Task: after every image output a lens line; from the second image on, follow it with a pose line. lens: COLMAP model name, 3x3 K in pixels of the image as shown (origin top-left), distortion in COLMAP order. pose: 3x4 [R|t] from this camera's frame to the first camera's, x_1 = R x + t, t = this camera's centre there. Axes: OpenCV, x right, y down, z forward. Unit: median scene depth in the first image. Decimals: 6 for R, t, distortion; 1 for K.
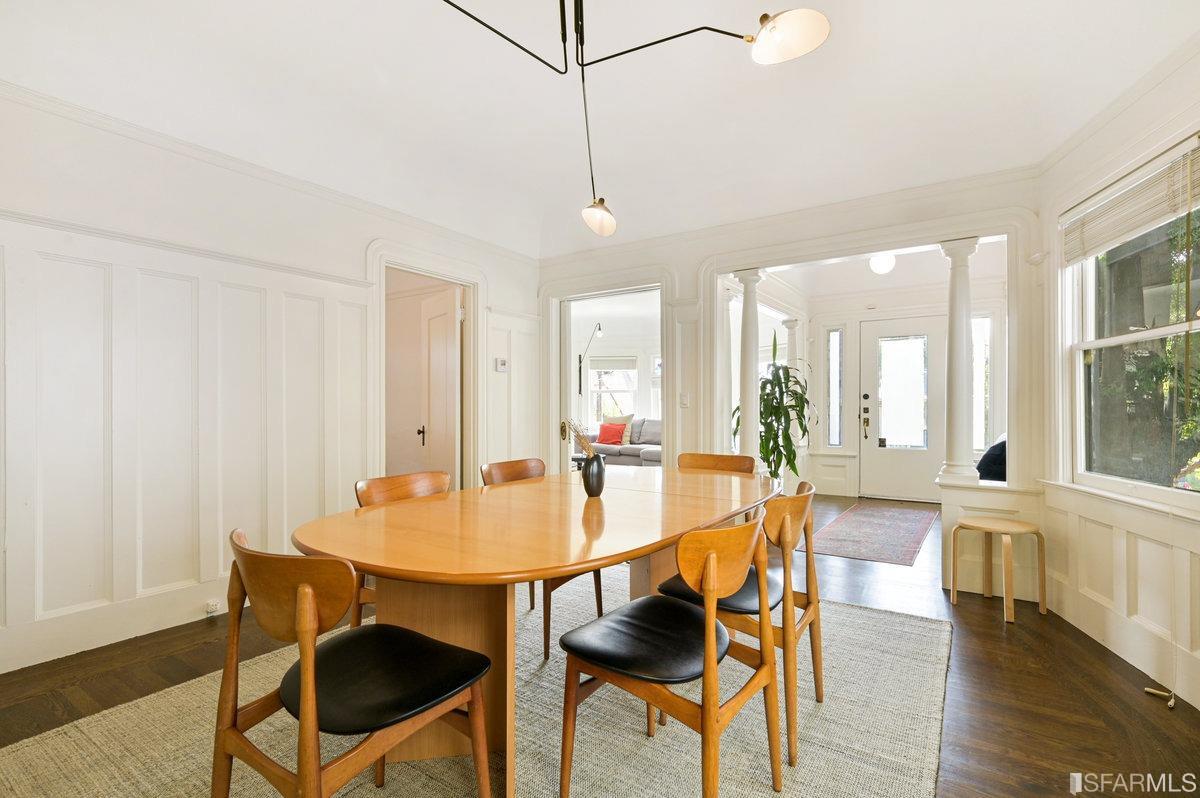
lens RADIAL K [[556.8, 0, 600.0], [0, 556.8, 399.0], [0, 0, 1]] dist [-0.003936, -0.000195]
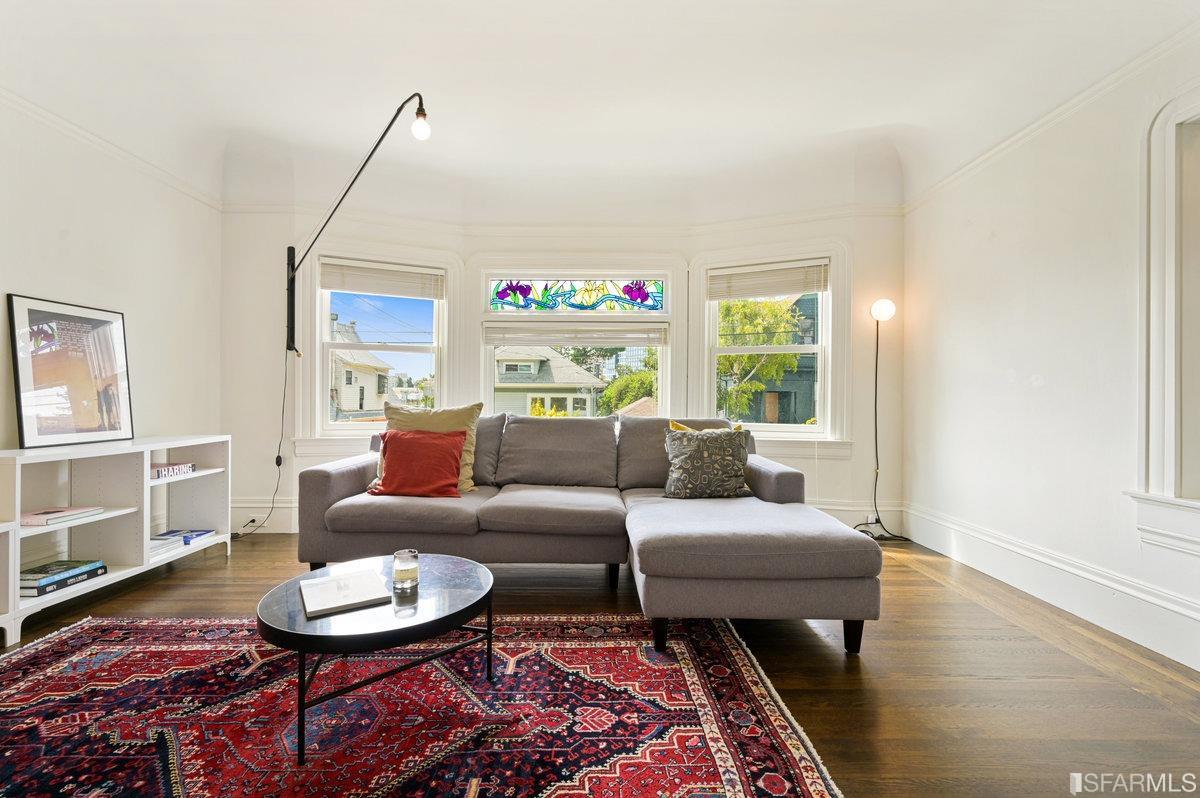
lens RADIAL K [[525.9, 0, 600.0], [0, 525.9, 399.0], [0, 0, 1]] dist [-0.002412, -0.000432]
pose [[0.827693, 0.002798, 0.561174, -0.071740], [-0.015478, 0.999721, 0.017843, 0.016484], [-0.560968, -0.023454, 0.827505, 0.668418]]
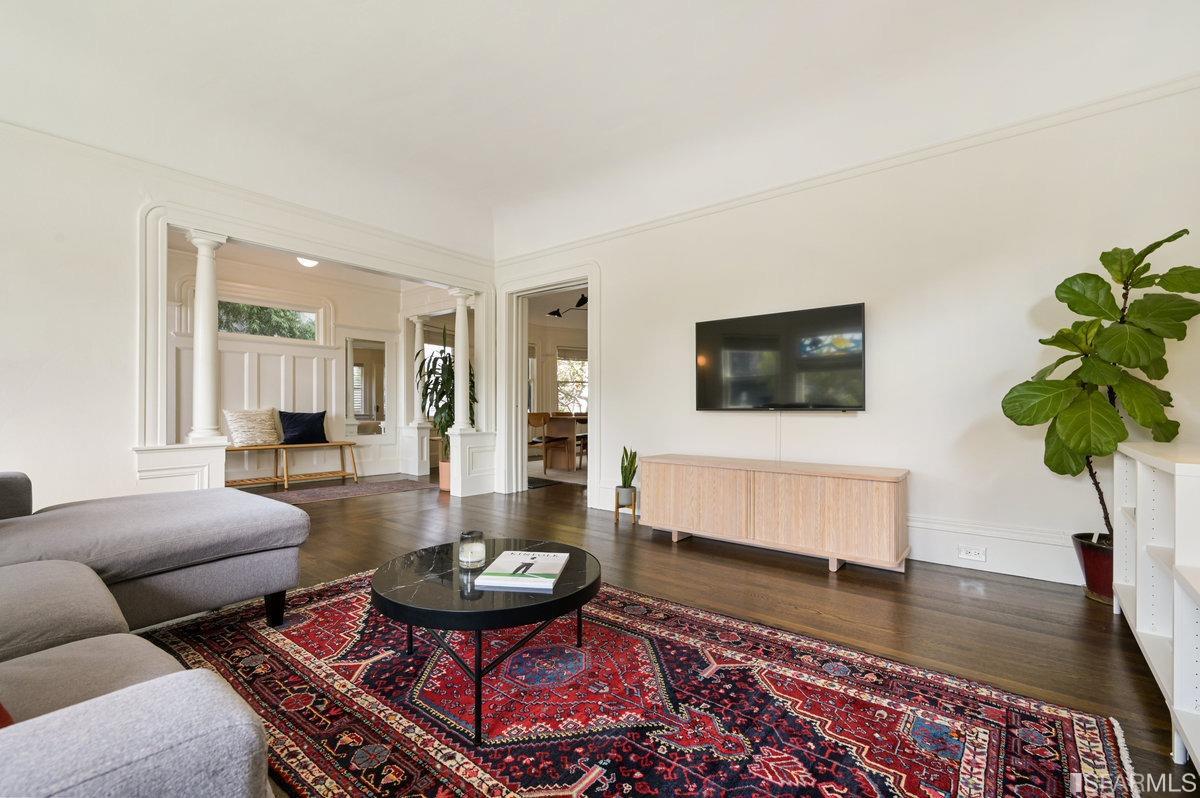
lens RADIAL K [[514.1, 0, 596.4], [0, 514.1, 400.8], [0, 0, 1]] dist [-0.001525, 0.000139]
pose [[-0.995763, -0.001110, 0.091948, -0.082923], [-0.003435, 0.999678, -0.025127, 0.034869], [-0.091890, -0.025337, -0.995447, 1.044398]]
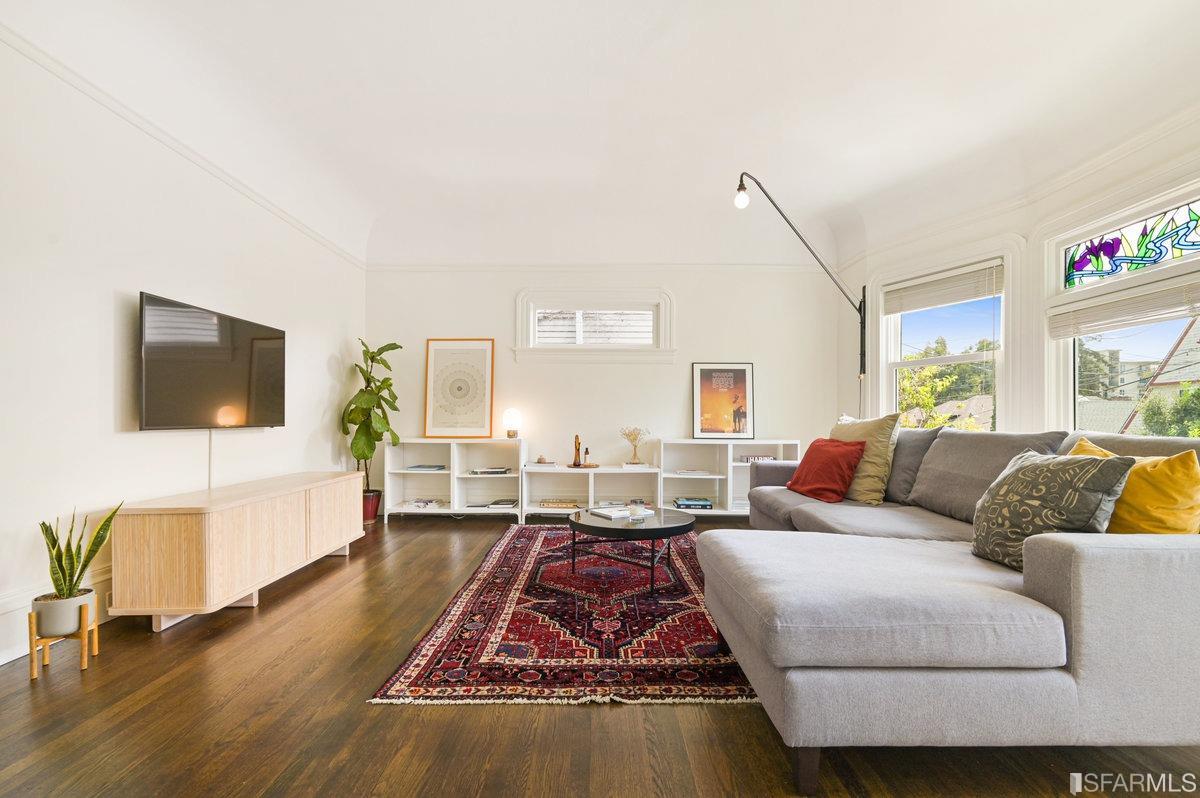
lens RADIAL K [[529.1, 0, 601.7], [0, 529.1, 423.9], [0, 0, 1]] dist [-0.007427, -0.000010]
pose [[0.553618, 0.009867, -0.832712, 0.230638], [0.007427, 0.999832, 0.016785, 0.025992], [0.832738, -0.015477, 0.553451, 0.671952]]
